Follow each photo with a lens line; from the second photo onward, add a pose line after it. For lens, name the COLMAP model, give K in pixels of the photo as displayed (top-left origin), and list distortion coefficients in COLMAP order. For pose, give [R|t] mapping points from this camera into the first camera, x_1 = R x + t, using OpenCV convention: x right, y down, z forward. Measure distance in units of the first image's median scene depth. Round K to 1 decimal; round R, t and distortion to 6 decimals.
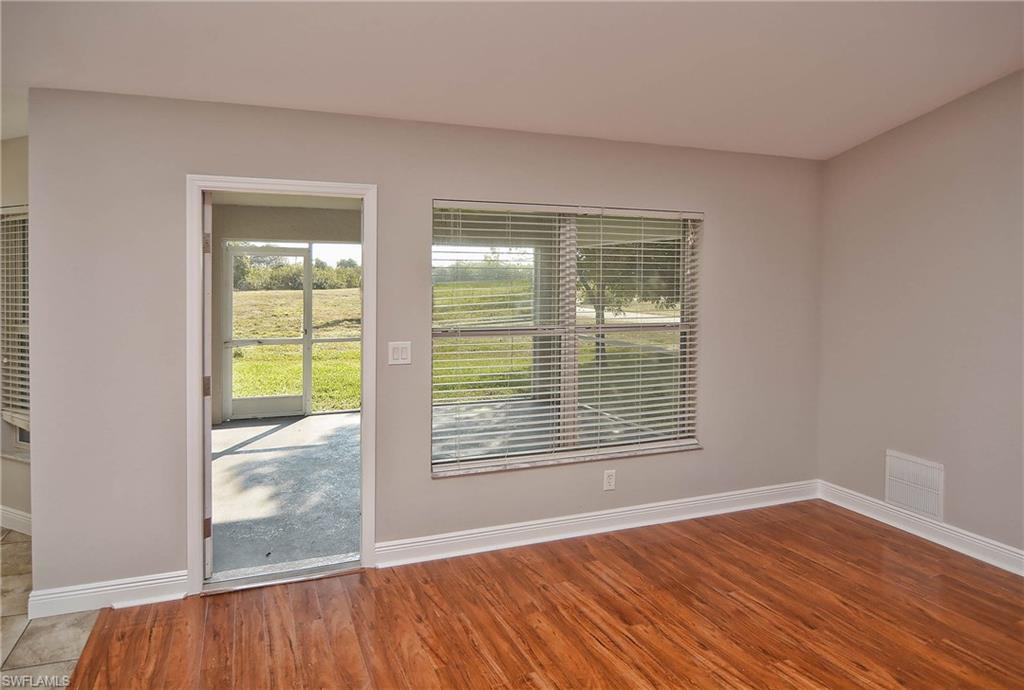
lens RADIAL K [[600.2, 0, 471.8], [0, 600.2, 300.0], [0, 0, 1]] dist [-0.020144, 0.000690]
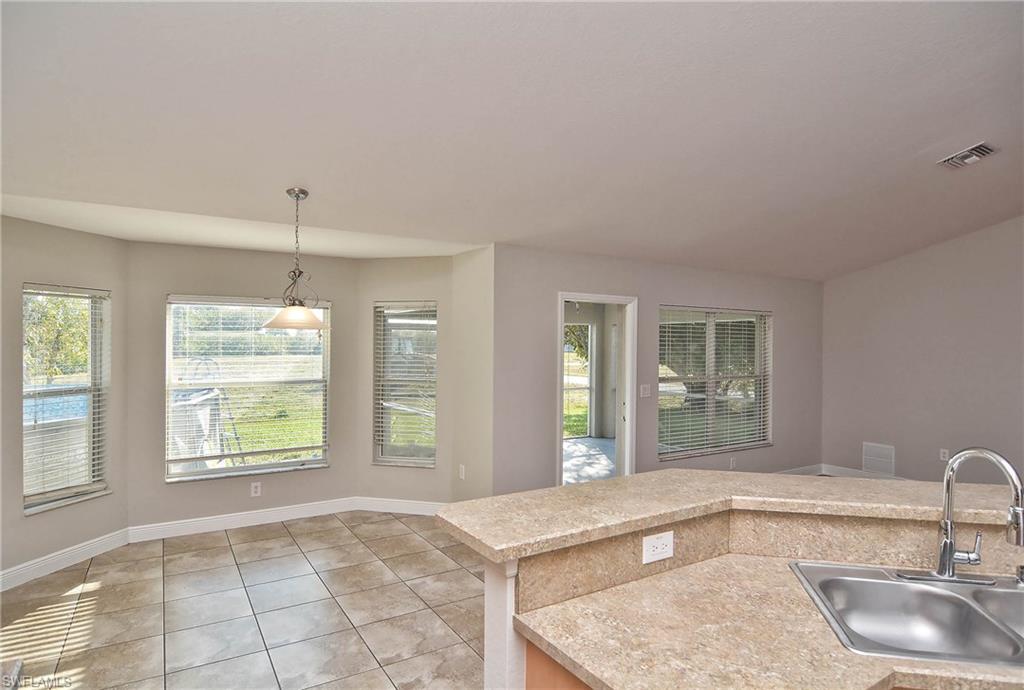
lens RADIAL K [[568.9, 0, 529.1], [0, 568.9, 345.4], [0, 0, 1]] dist [-0.019714, -0.000993]
pose [[0.974924, 0.005814, 0.222460, -0.787043], [0.002047, 0.999382, -0.035091, 0.013054], [-0.222527, 0.034666, 0.974310, -0.545818]]
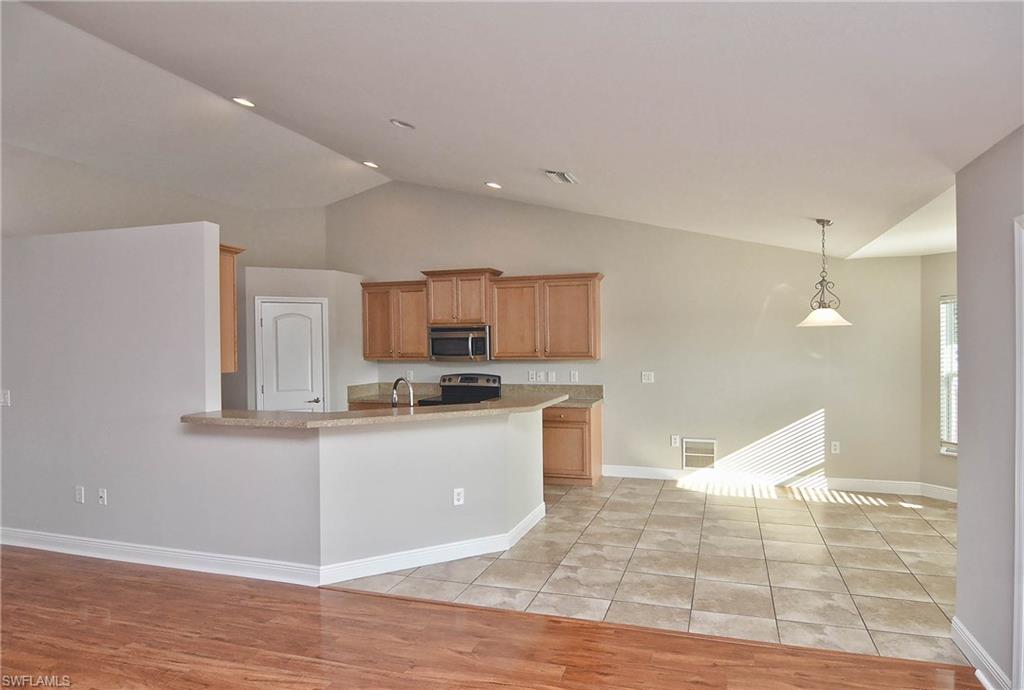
lens RADIAL K [[578.5, 0, 551.8], [0, 578.5, 342.7], [0, 0, 1]] dist [-0.006509, -0.001836]
pose [[-0.589220, 0.004686, -0.807959, 0.480333], [-0.022092, 0.999516, 0.021908, -0.026154], [0.807670, 0.030759, -0.588832, 0.797253]]
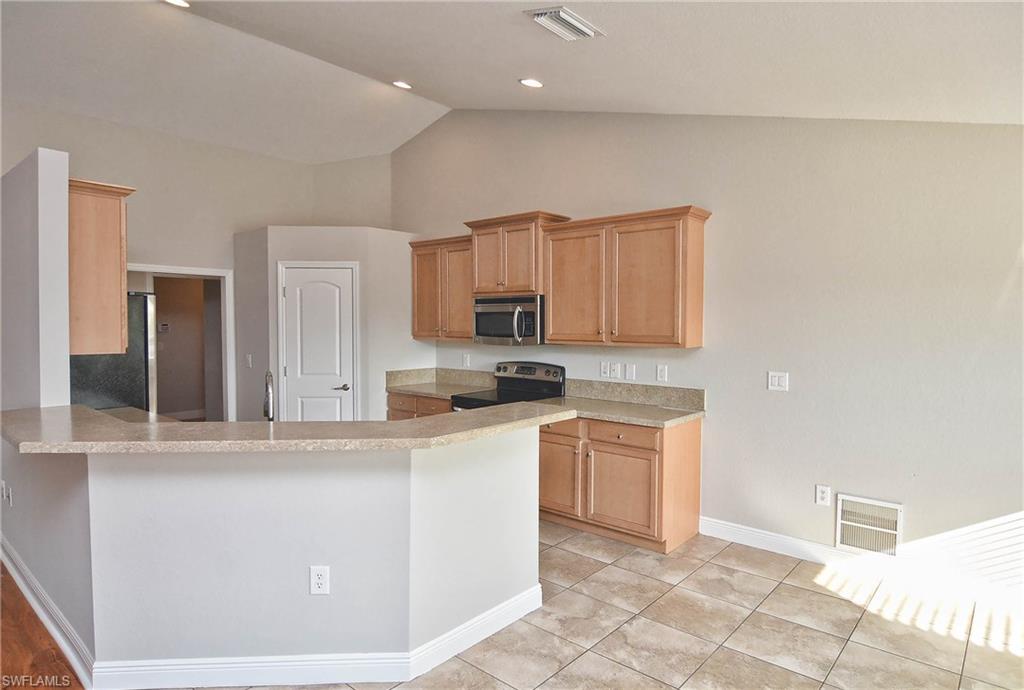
lens RADIAL K [[578.5, 0, 551.8], [0, 578.5, 342.7], [0, 0, 1]] dist [-0.006509, -0.001836]
pose [[-0.859120, 0.014858, -0.511558, -0.288406], [-0.024500, 0.997238, 0.070110, -0.020400], [0.511187, 0.072766, -0.856384, 0.664878]]
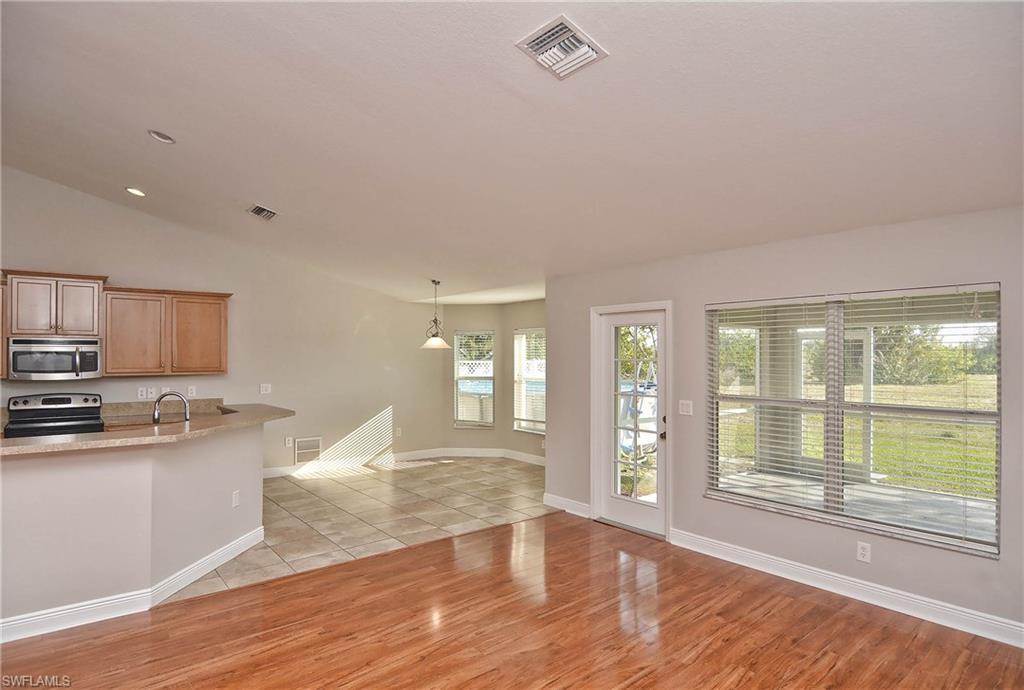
lens RADIAL K [[561.9, 0, 505.6], [0, 561.9, 351.0], [0, 0, 1]] dist [-0.018935, -0.001270]
pose [[0.333568, -0.008839, -0.942685, 1.029558], [-0.035094, 0.999147, -0.021786, -0.005542], [0.942073, 0.040350, 0.332973, 0.082528]]
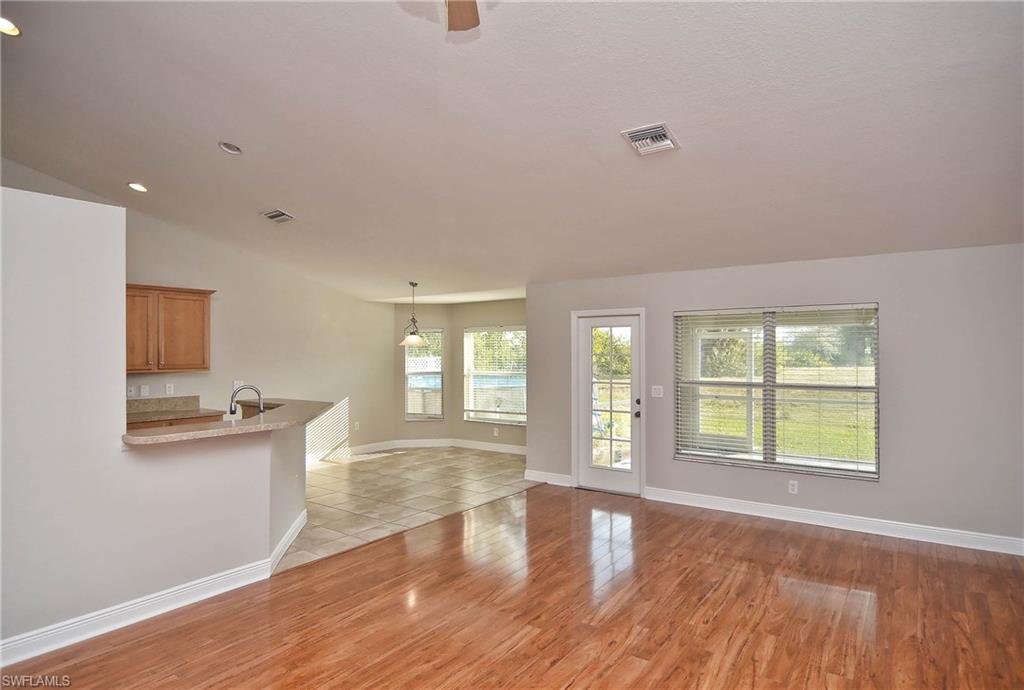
lens RADIAL K [[578.3, 0, 512.0], [0, 578.3, 345.0], [0, 0, 1]] dist [-0.019670, -0.000860]
pose [[0.568578, -0.013640, -0.822516, 1.114582], [-0.026582, 0.999036, -0.034943, 0.017411], [0.822200, 0.041732, 0.567667, -0.446480]]
